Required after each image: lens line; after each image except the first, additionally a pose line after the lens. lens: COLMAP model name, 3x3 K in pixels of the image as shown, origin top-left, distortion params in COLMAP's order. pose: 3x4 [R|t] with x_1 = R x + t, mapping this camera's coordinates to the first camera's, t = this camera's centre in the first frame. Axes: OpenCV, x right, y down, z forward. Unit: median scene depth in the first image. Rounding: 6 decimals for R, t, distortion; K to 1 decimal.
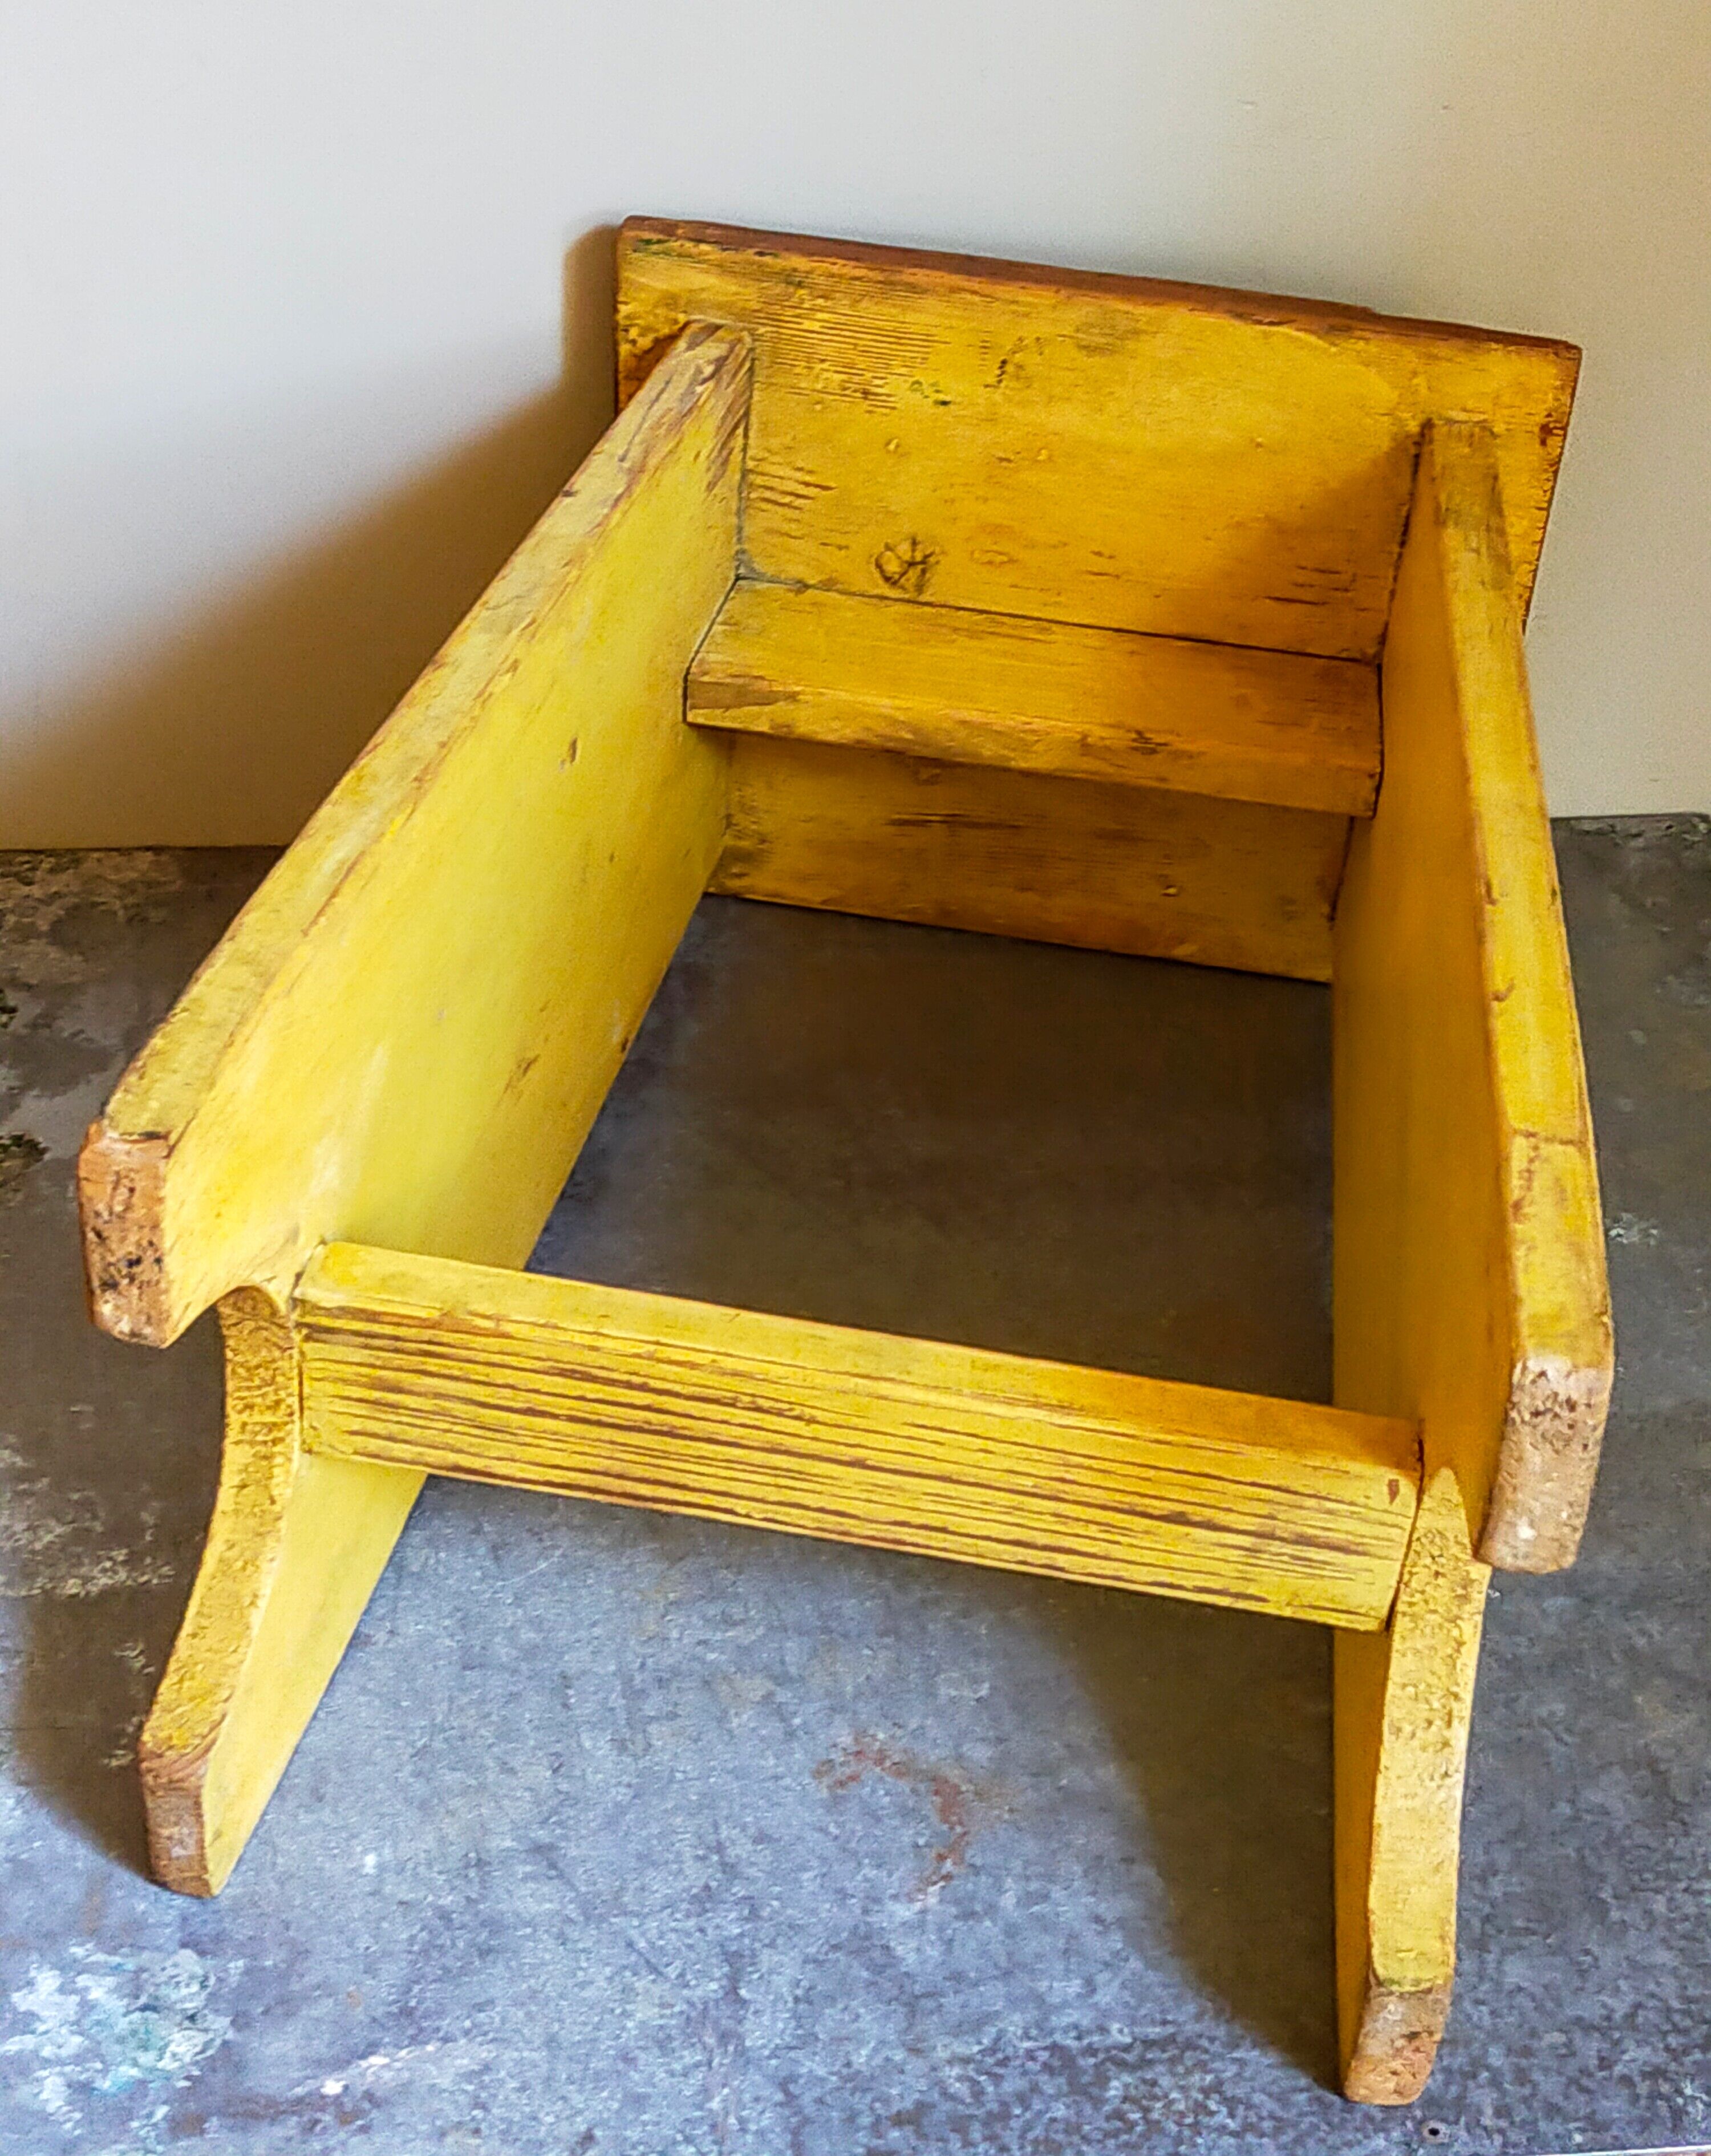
lens RADIAL K [[3376.1, 0, 846.9], [0, 3376.1, 1013.7], [0, 0, 1]] dist [0.119663, -0.134126]
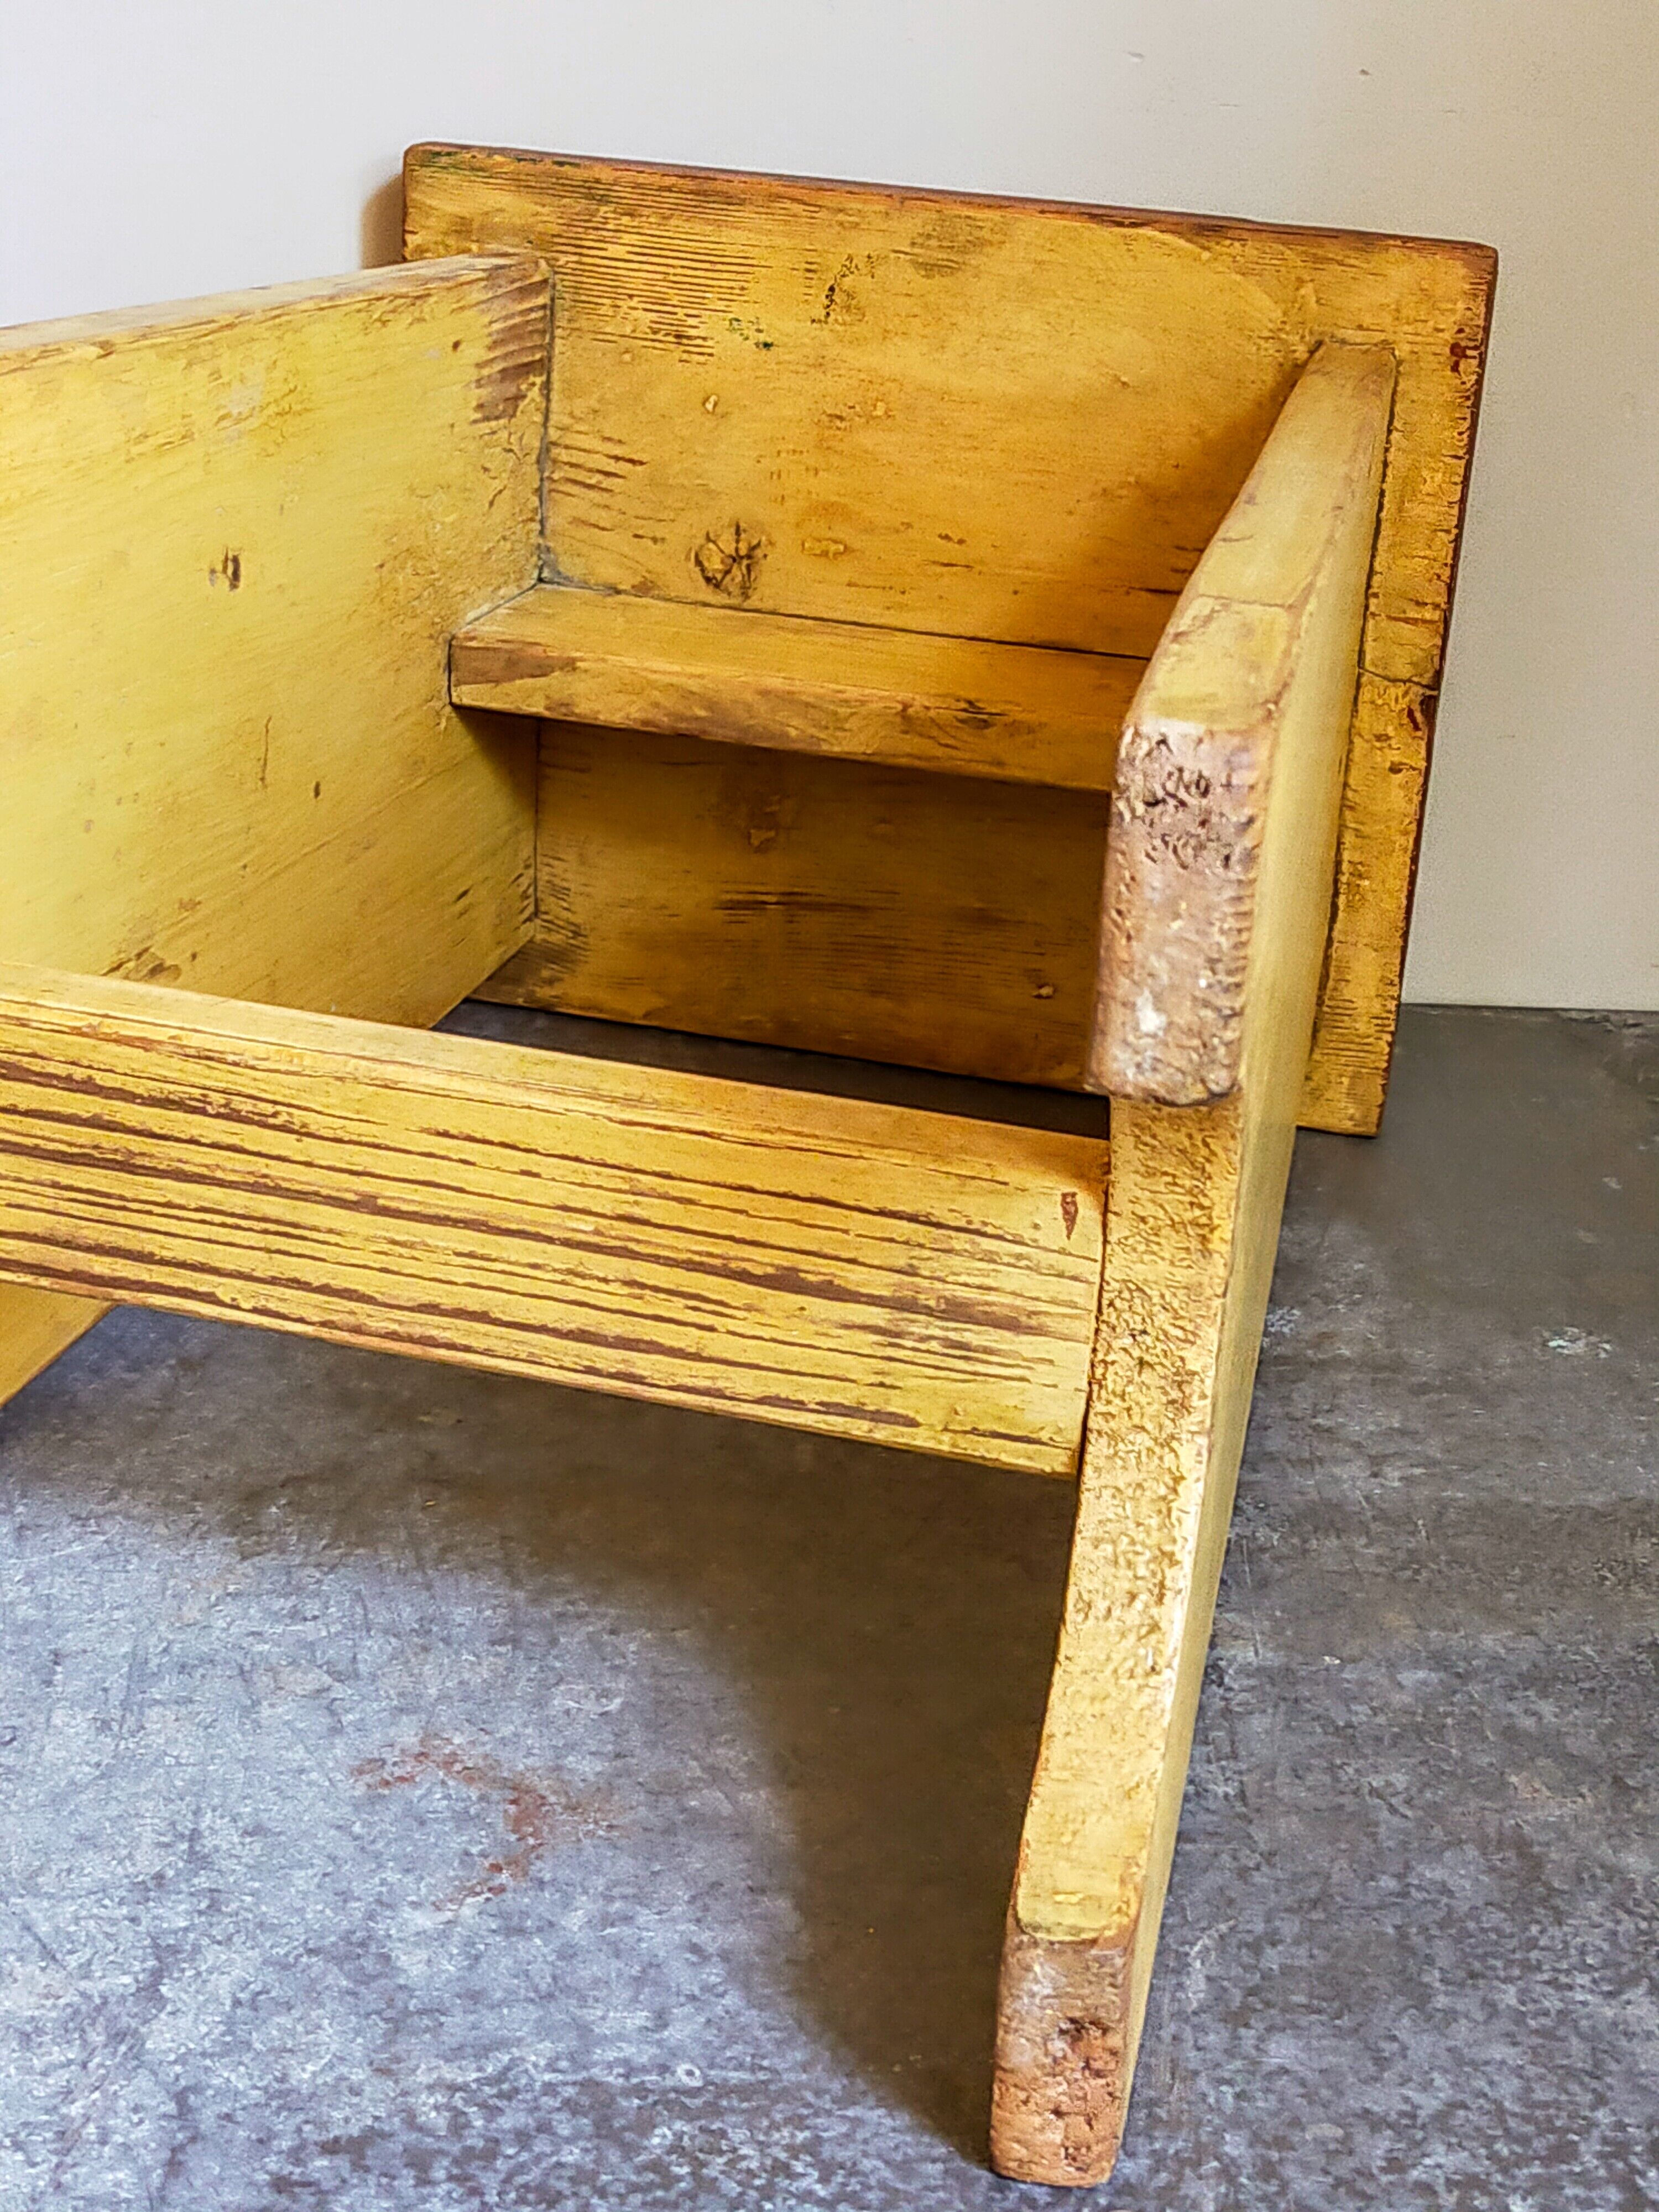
lens RADIAL K [[3257.9, 0, 829.5], [0, 3257.9, 1106.0], [0, 0, 1]] dist [0.111009, -0.146834]
pose [[0.995035, 0.038869, -0.091621, 0.151772], [-0.061657, 0.963392, -0.260910, 0.264191], [0.078126, 0.265264, 0.961005, 0.292141]]
